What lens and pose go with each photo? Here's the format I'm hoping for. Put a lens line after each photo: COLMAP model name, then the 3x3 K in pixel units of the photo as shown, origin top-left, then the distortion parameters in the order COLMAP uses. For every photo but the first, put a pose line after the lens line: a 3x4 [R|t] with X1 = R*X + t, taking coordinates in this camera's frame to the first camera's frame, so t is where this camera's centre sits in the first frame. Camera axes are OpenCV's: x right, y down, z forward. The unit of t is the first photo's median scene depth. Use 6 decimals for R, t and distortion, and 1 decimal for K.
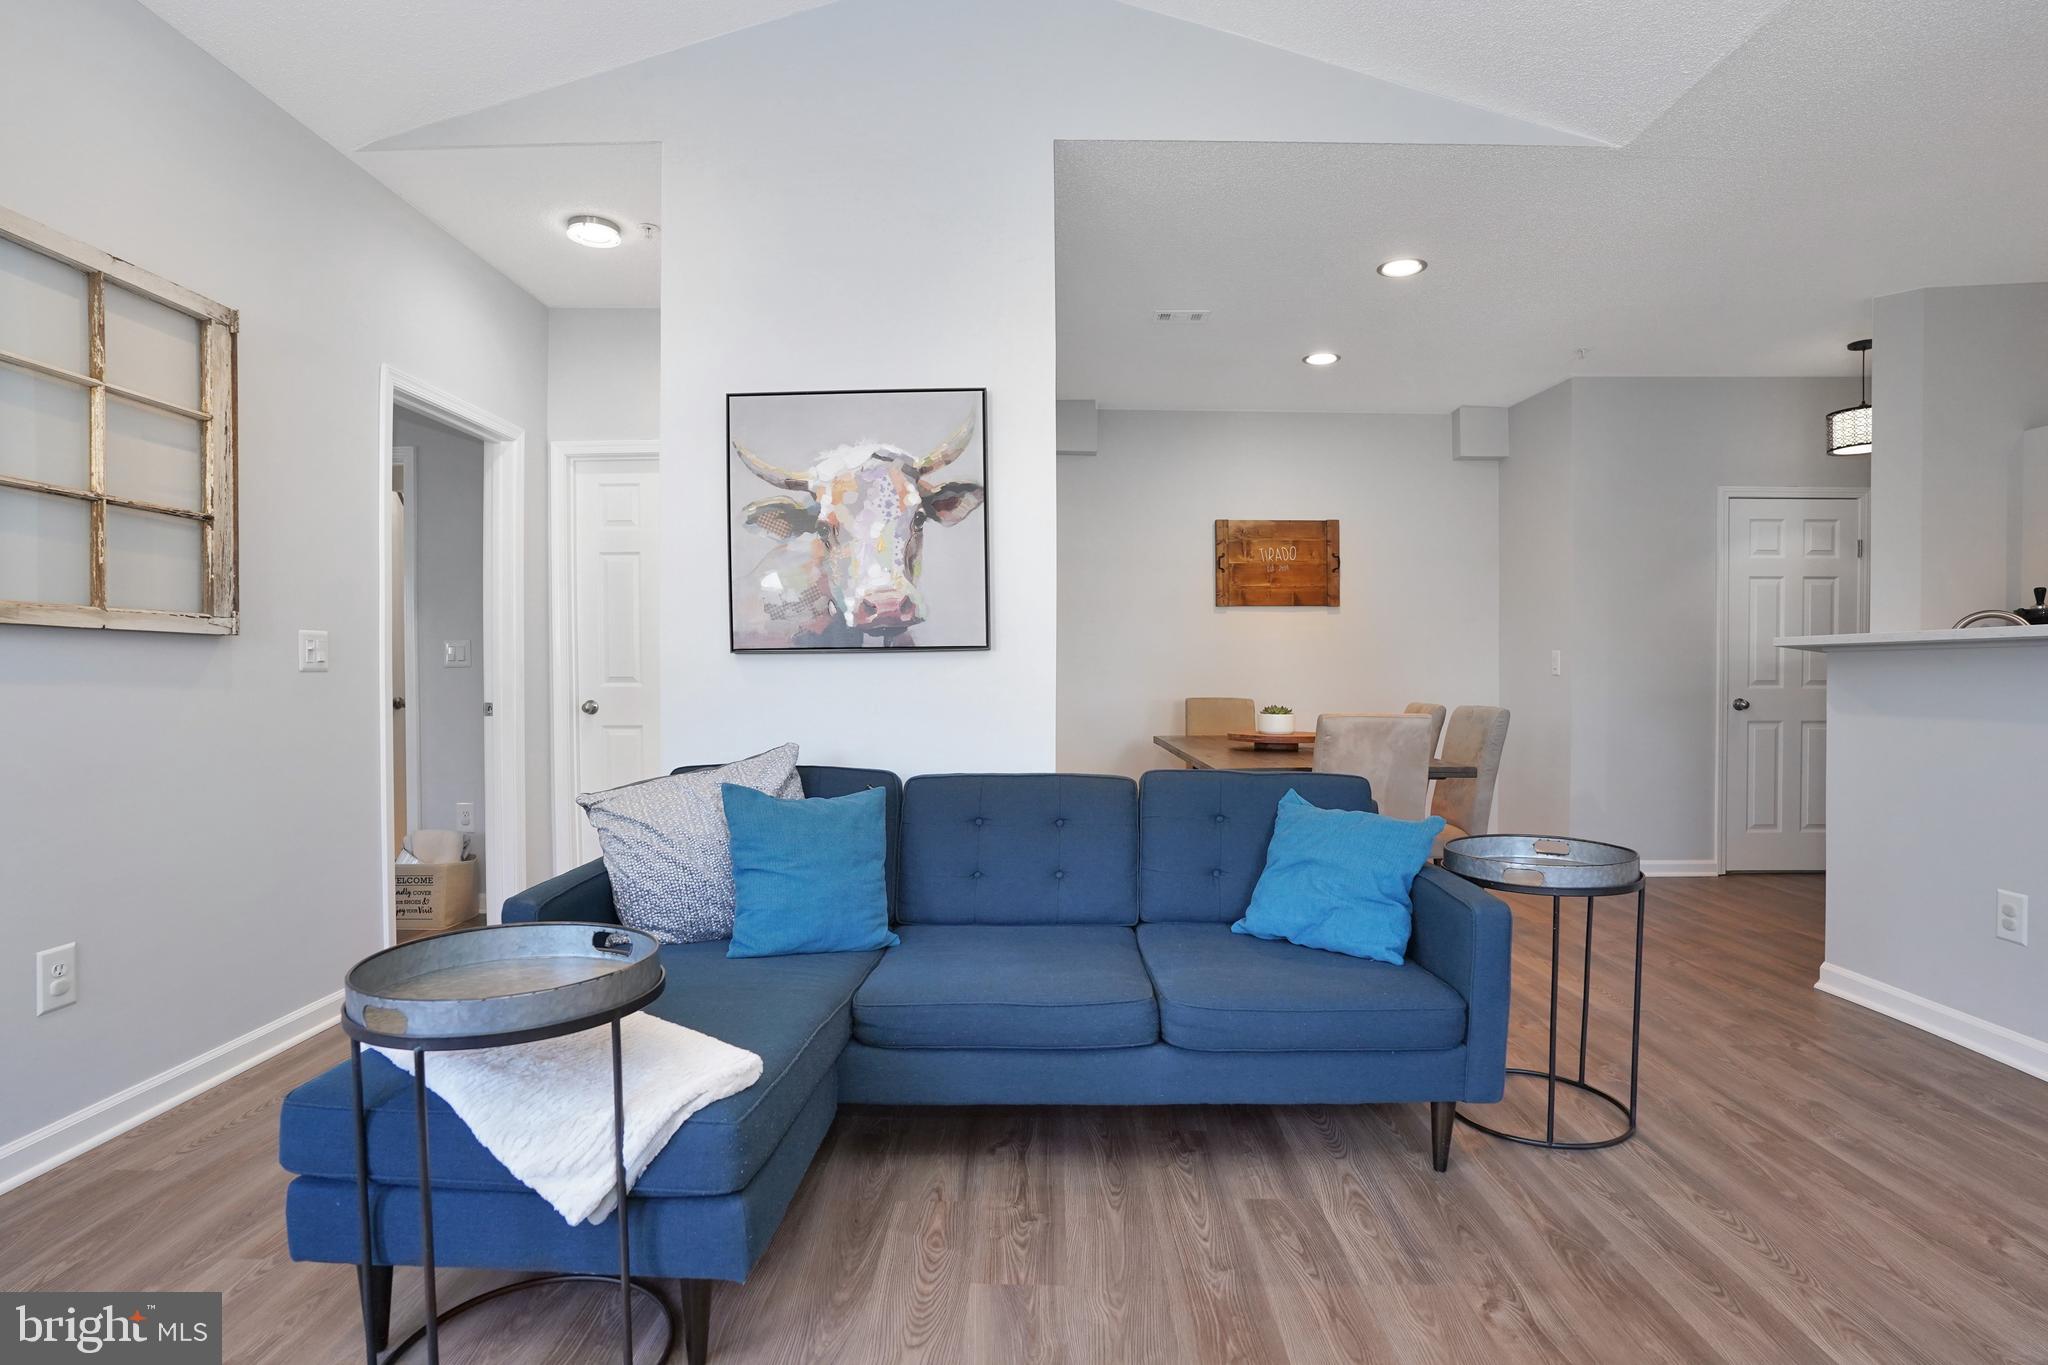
lens RADIAL K [[1062.0, 0, 1043.0], [0, 1062.0, 680.6], [0, 0, 1]] dist [-0.047983, 0.014444]
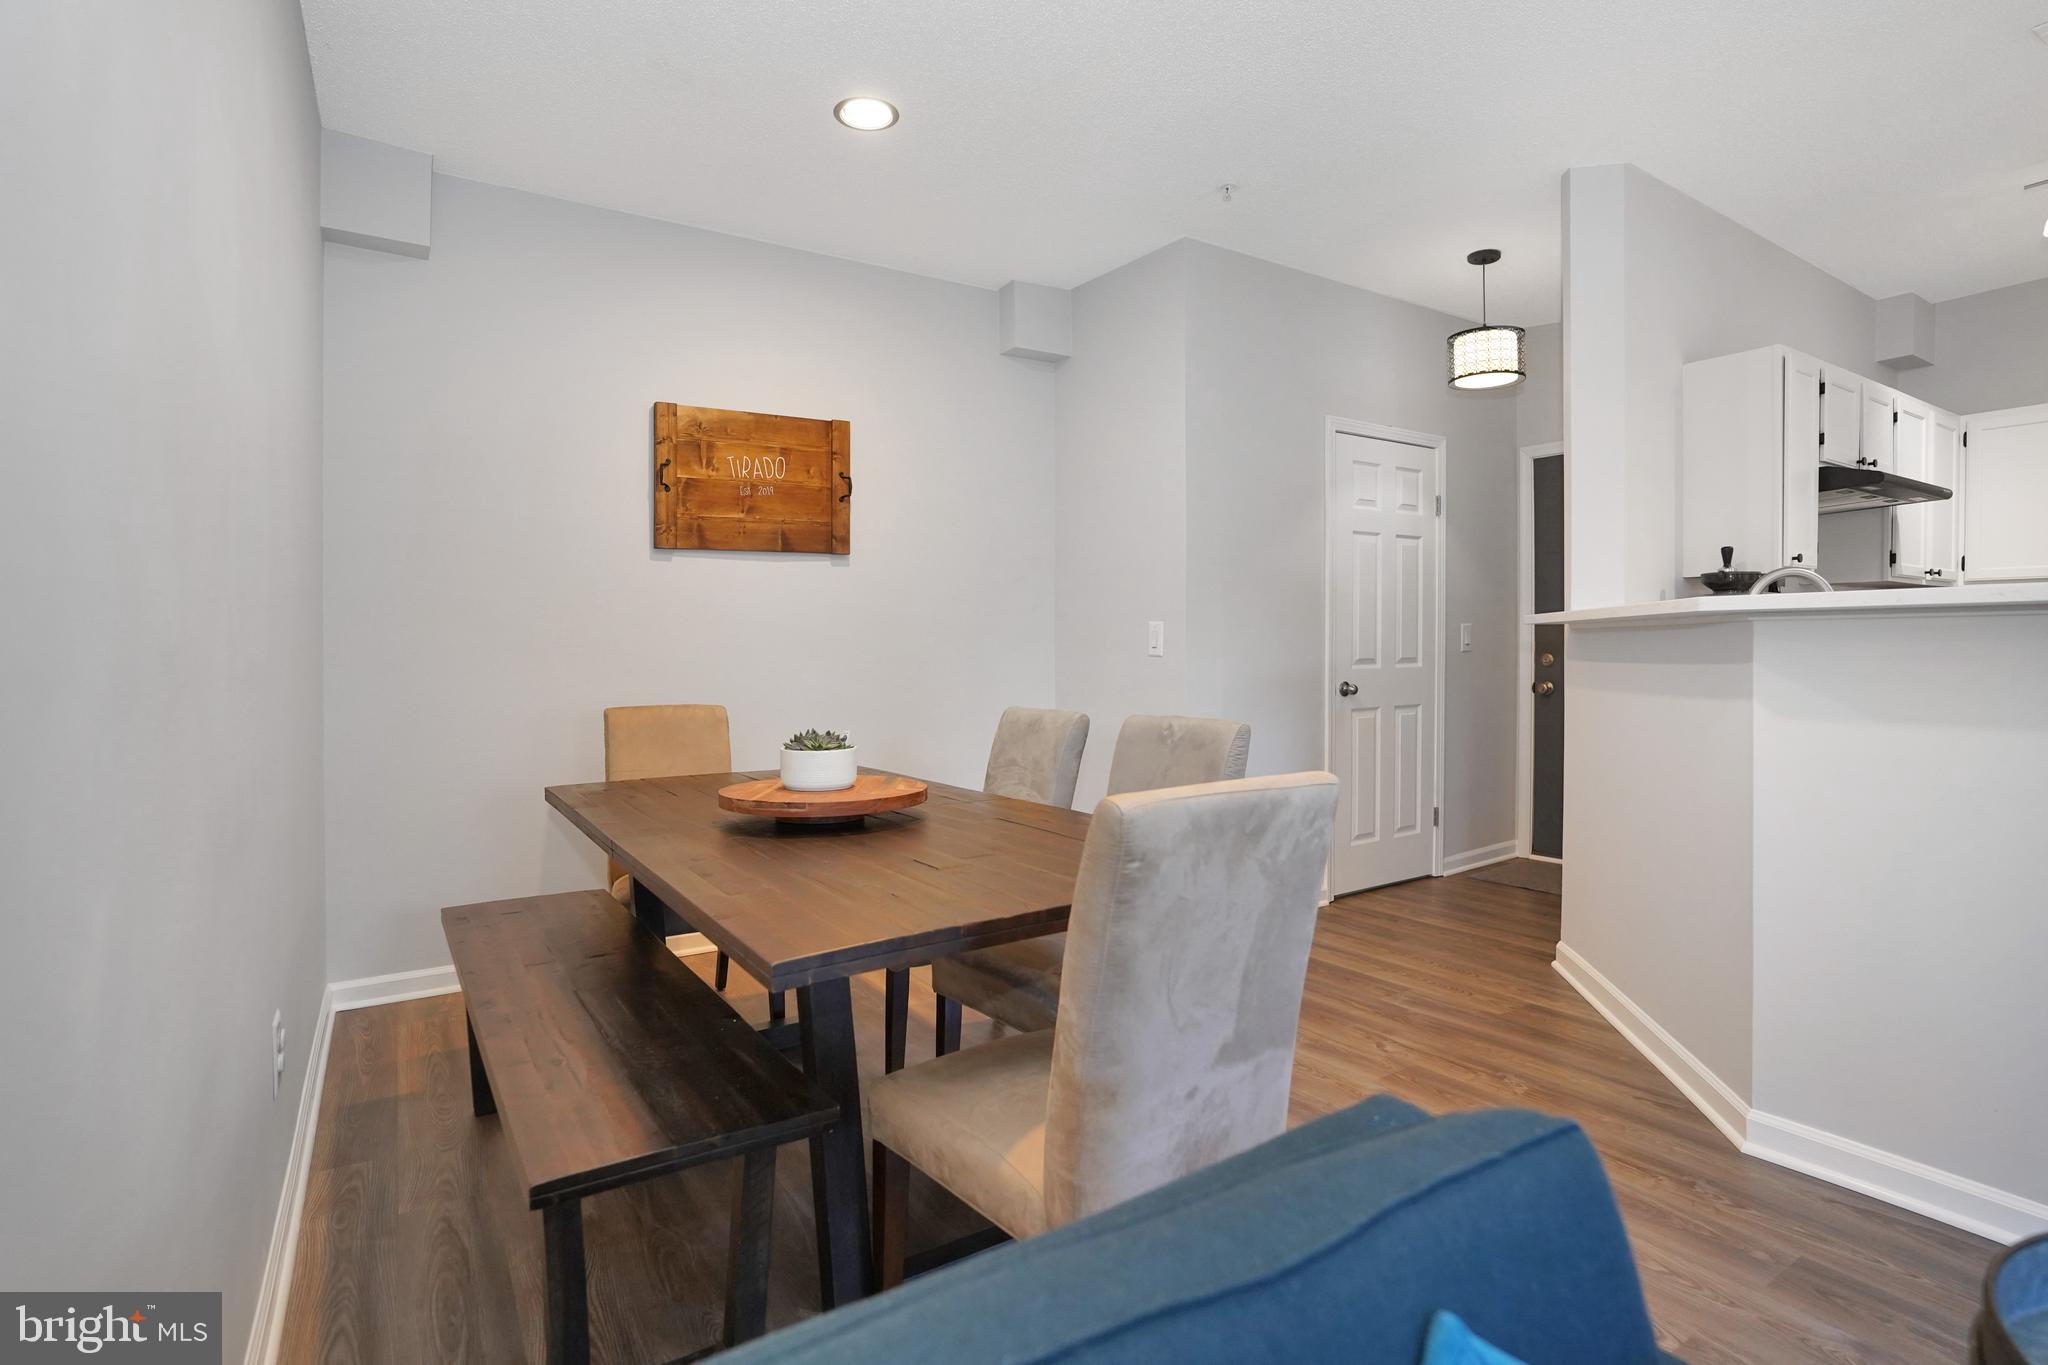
lens RADIAL K [[1023.4, 0, 1002.2], [0, 1023.4, 665.9], [0, 0, 1]] dist [-0.031620, 0.004580]
pose [[0.835112, -0.028183, 0.549358, 0.009705], [0.010972, 0.999341, 0.034589, -0.022299], [-0.549971, -0.022858, 0.834871, 0.419410]]
